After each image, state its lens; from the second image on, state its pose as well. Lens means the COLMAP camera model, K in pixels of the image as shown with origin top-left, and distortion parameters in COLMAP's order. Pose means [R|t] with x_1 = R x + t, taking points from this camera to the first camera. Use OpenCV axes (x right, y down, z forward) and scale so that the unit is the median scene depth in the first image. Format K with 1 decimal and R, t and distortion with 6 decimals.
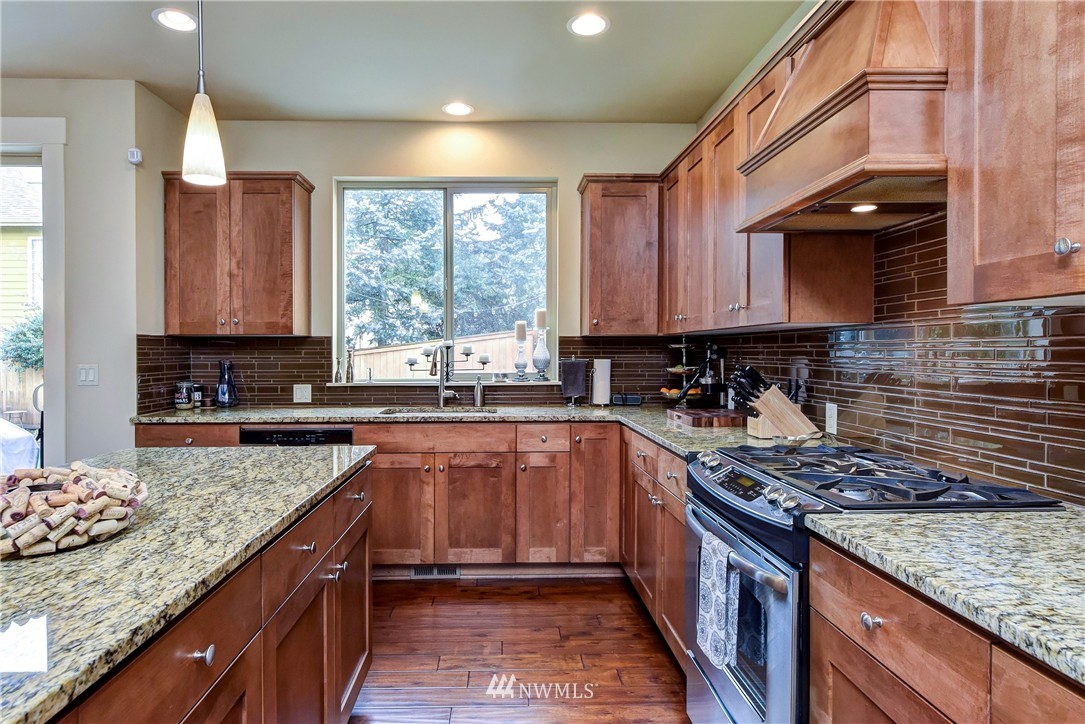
lens RADIAL K [[612.8, 0, 542.5], [0, 612.8, 362.0], [0, 0, 1]] dist [-0.000618, -0.000448]
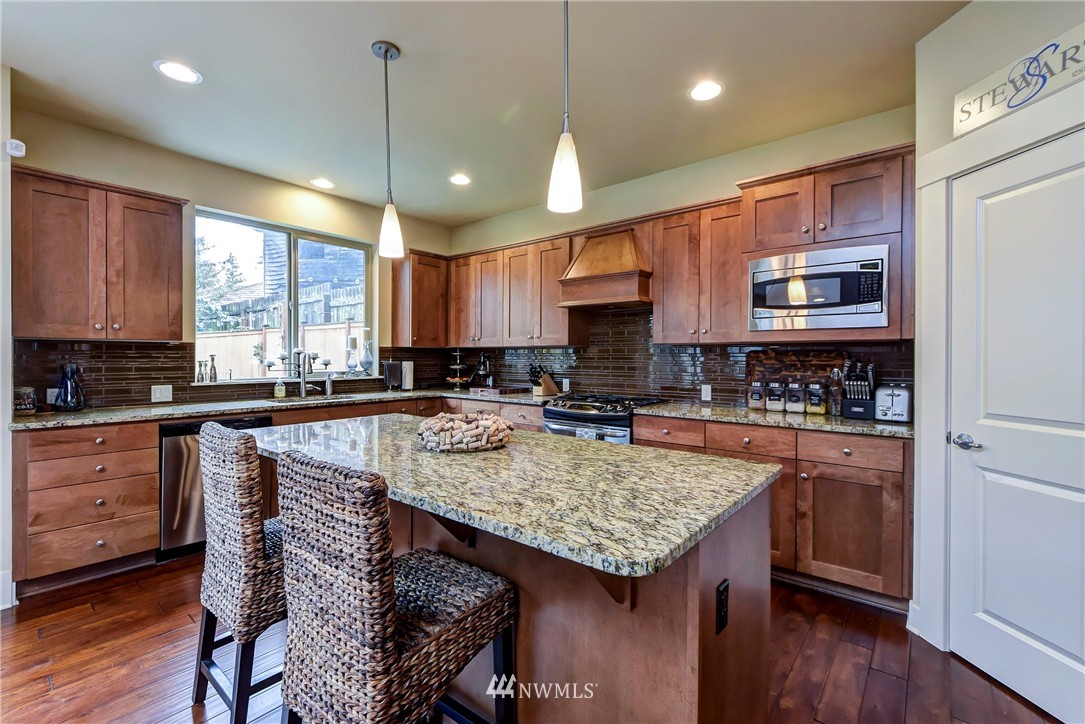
lens RADIAL K [[470.1, 0, 542.5], [0, 470.1, 362.0], [0, 0, 1]] dist [-0.002444, -0.000288]
pose [[0.650571, -0.005235, 0.759428, -0.613836], [0.008663, 0.999962, -0.000528, 0.000850], [-0.759396, 0.006922, 0.650592, -0.078148]]
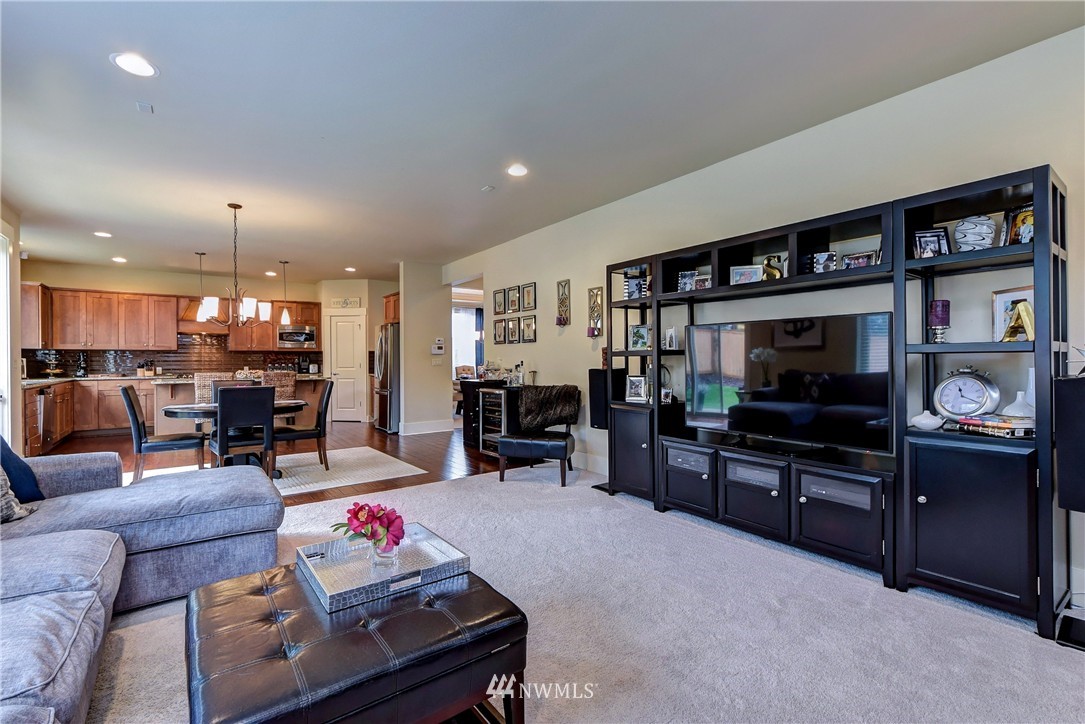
lens RADIAL K [[493.0, 0, 549.2], [0, 493.0, 358.9], [0, 0, 1]] dist [0.000705, 0.000568]
pose [[-0.591818, 0.003726, 0.806063, -2.480458], [0.015749, 0.999852, 0.006941, 0.015235], [-0.805918, 0.016802, -0.591789, 0.472214]]
